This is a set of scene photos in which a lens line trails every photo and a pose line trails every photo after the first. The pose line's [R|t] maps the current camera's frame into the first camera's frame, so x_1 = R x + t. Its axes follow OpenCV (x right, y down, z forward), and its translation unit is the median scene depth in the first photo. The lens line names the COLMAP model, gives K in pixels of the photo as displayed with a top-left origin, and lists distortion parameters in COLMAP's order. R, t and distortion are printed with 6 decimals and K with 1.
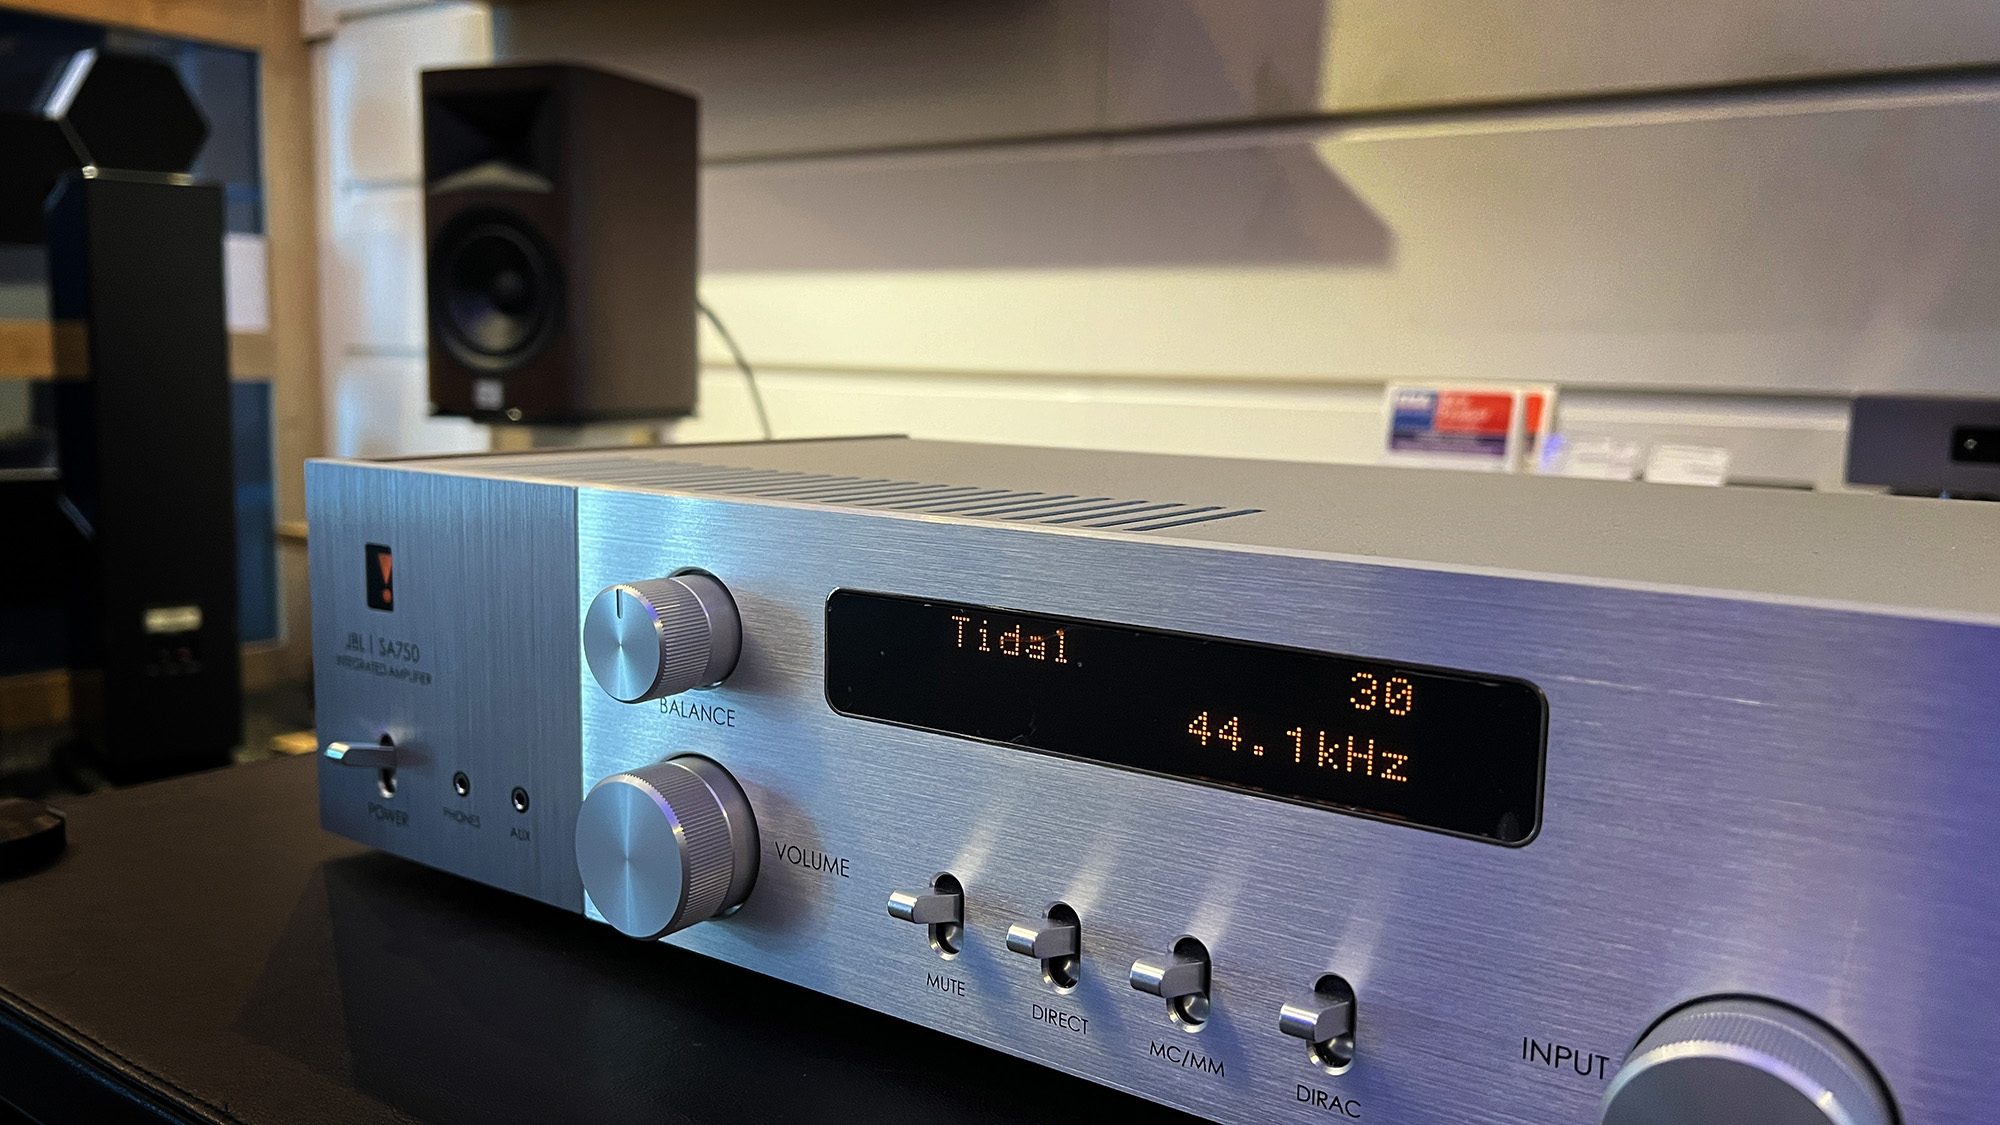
lens RADIAL K [[1542.4, 0, 1000.0], [0, 1542.4, 562.5], [0, 0, 1]] dist [0.004328, 0.000719]
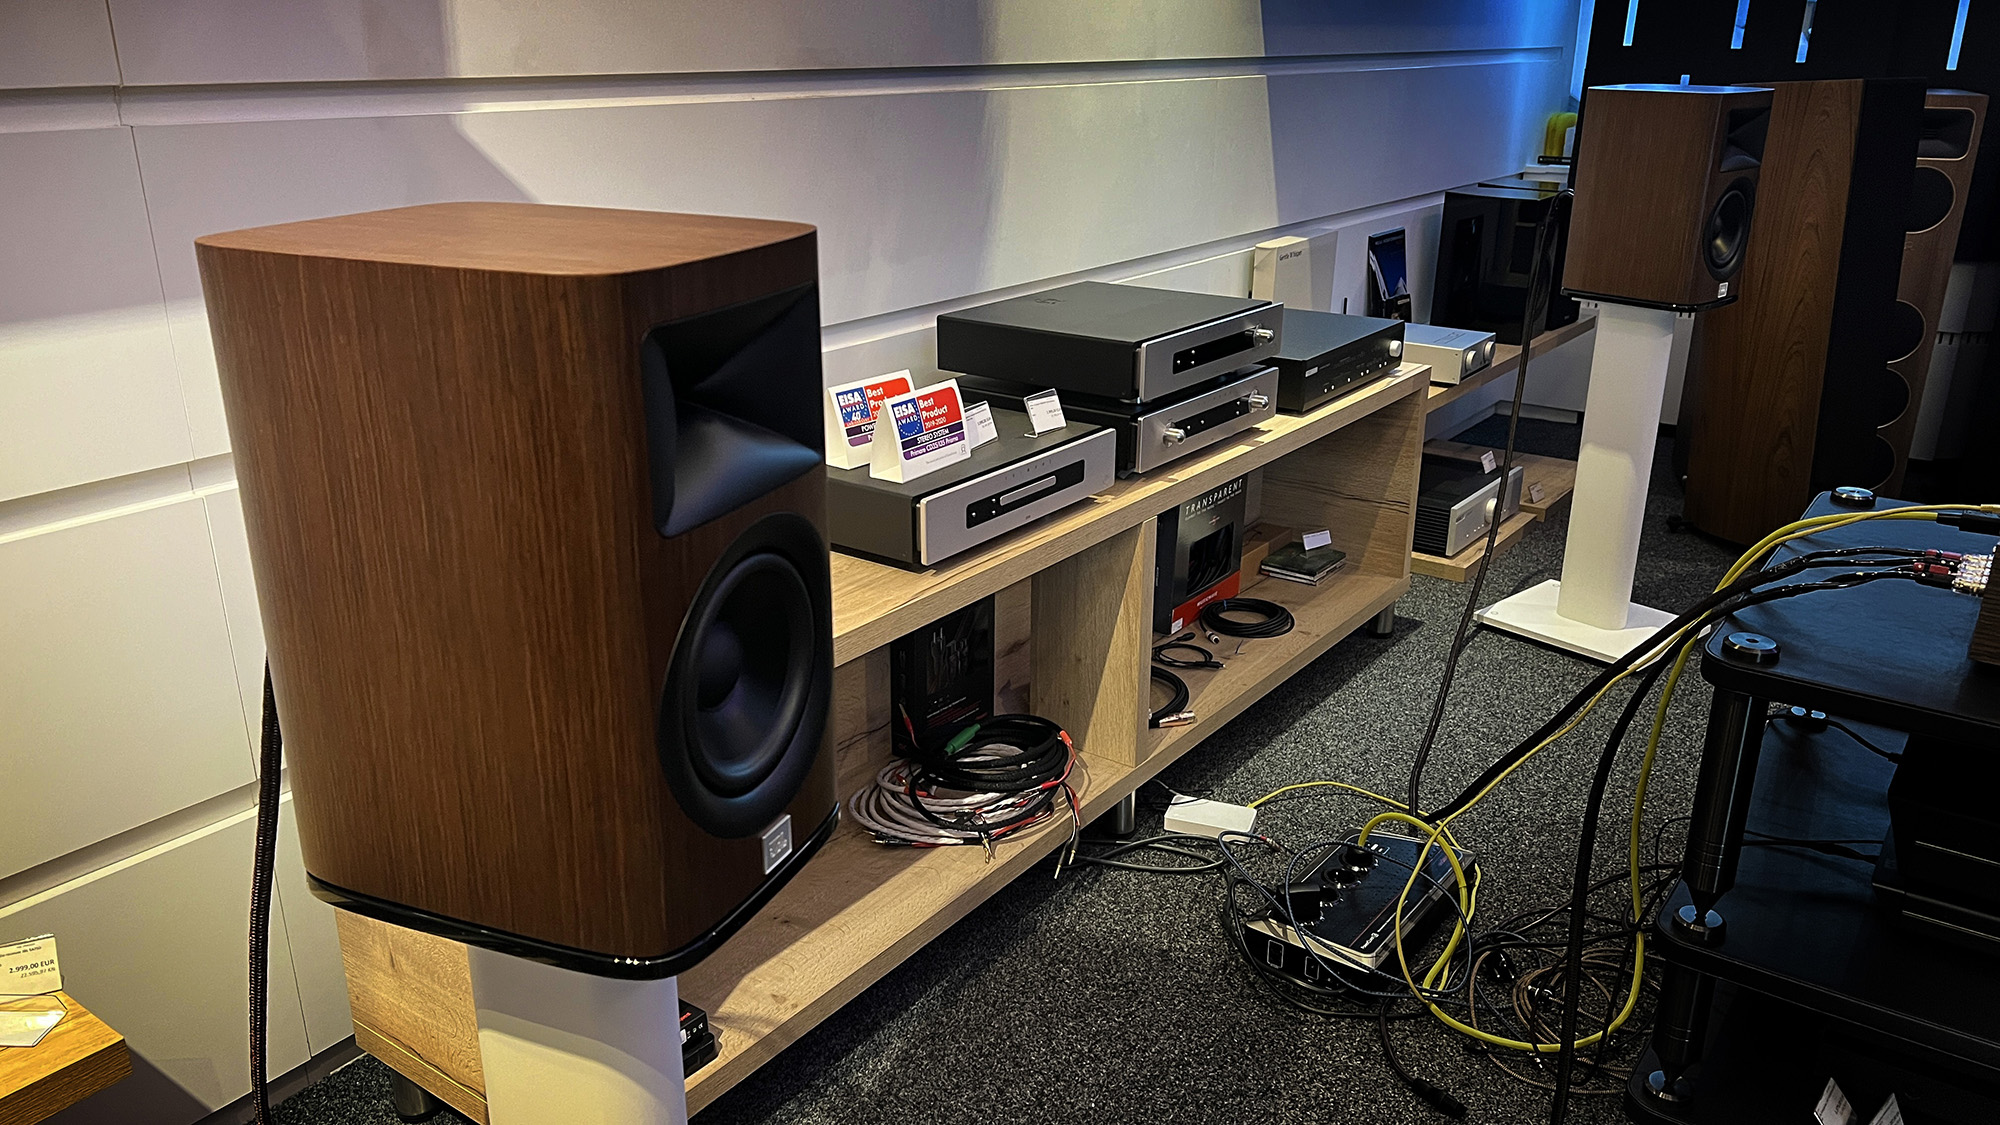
lens RADIAL K [[1501.3, 0, 1000.0], [0, 1501.3, 562.5], [0, 0, 1]] dist [0.070537, -0.000432]
pose [[0.008510, -0.357068, 0.934040, -0.781231], [0.132758, 0.926208, 0.352865, -0.373573], [-0.991112, 0.120998, 0.055285, 0.869196]]
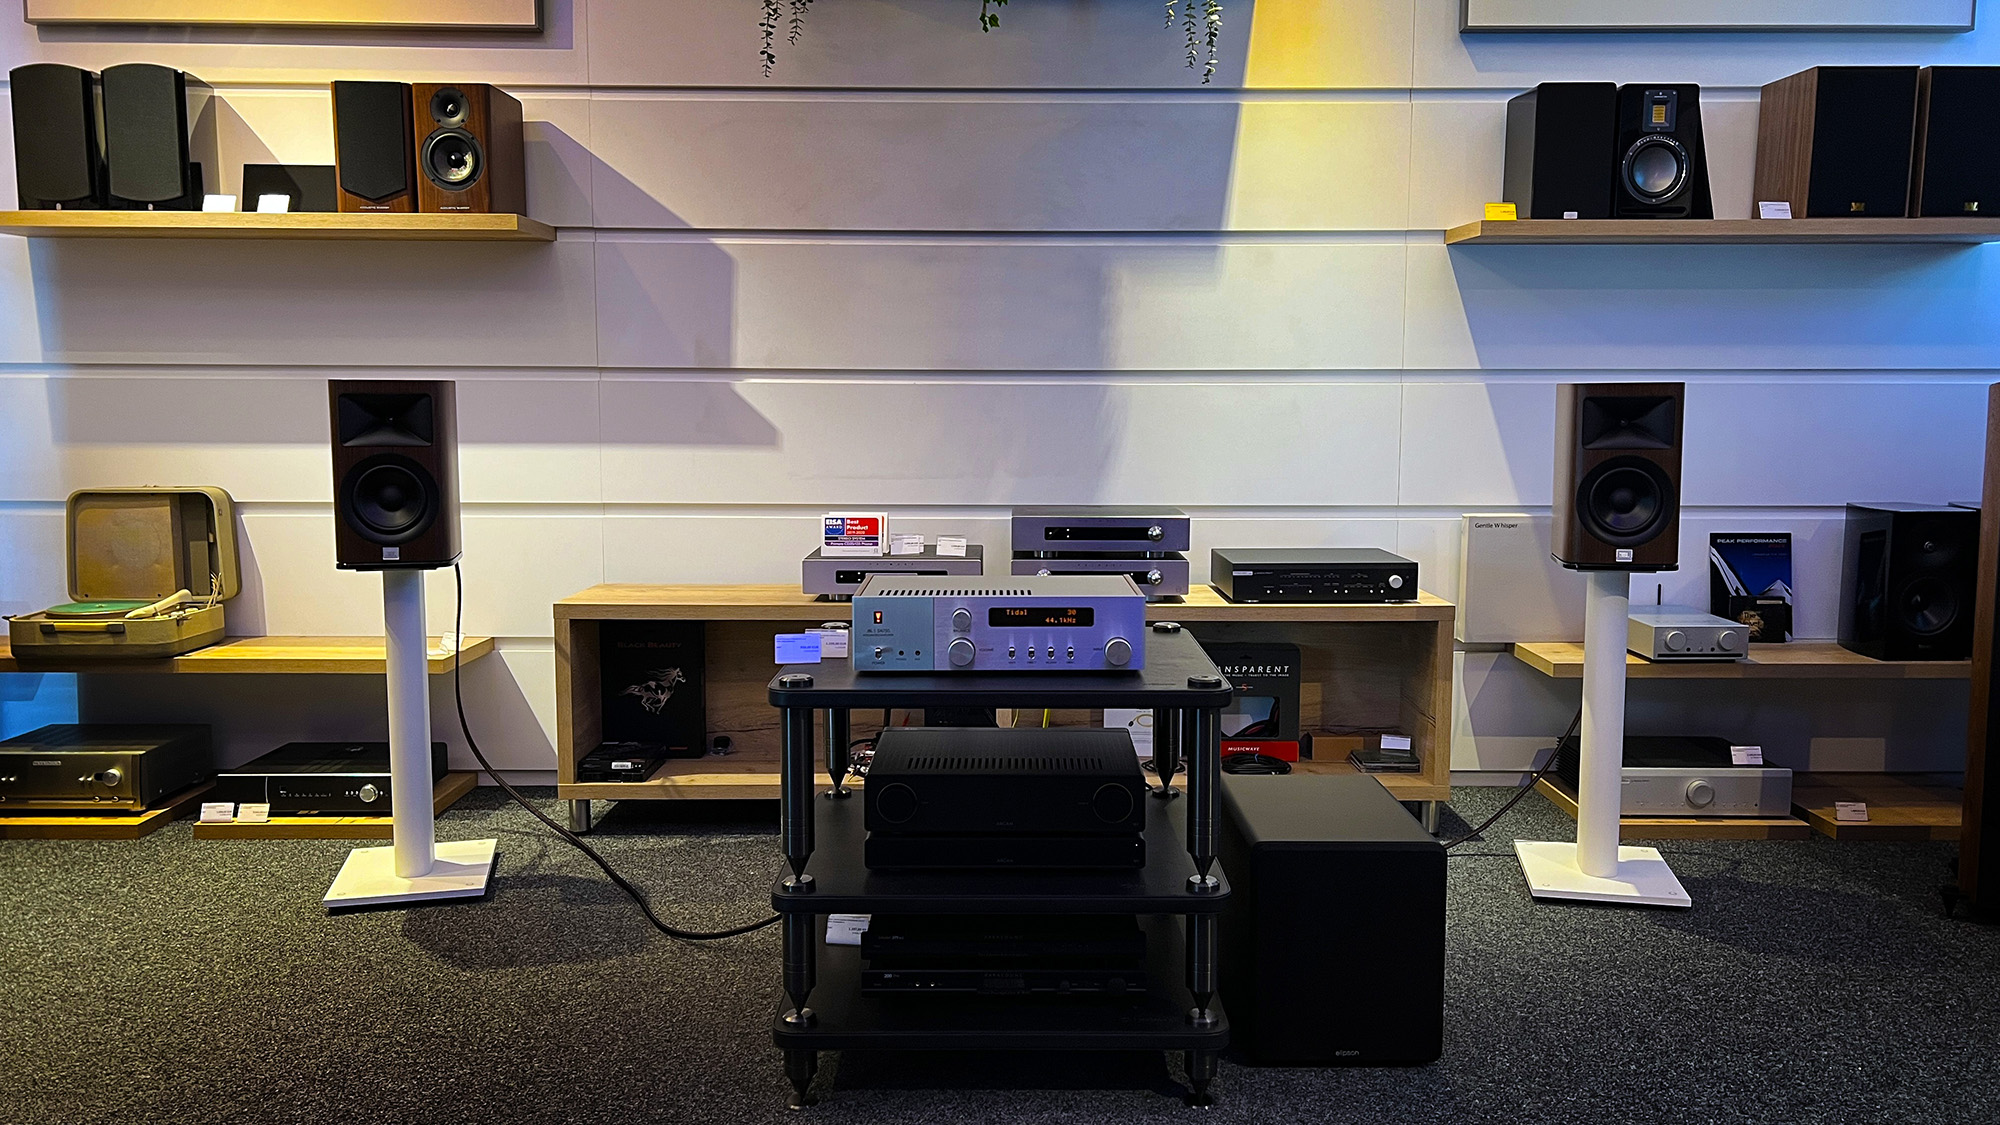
lens RADIAL K [[1501.3, 0, 1000.0], [0, 1501.3, 562.5], [0, 0, 1]] dist [0.070537, -0.000432]
pose [[0.811115, -0.088297, 0.578183, -0.793532], [0.096350, 0.995205, 0.016817, -0.059412], [-0.576896, 0.042067, 0.815733, -0.905964]]
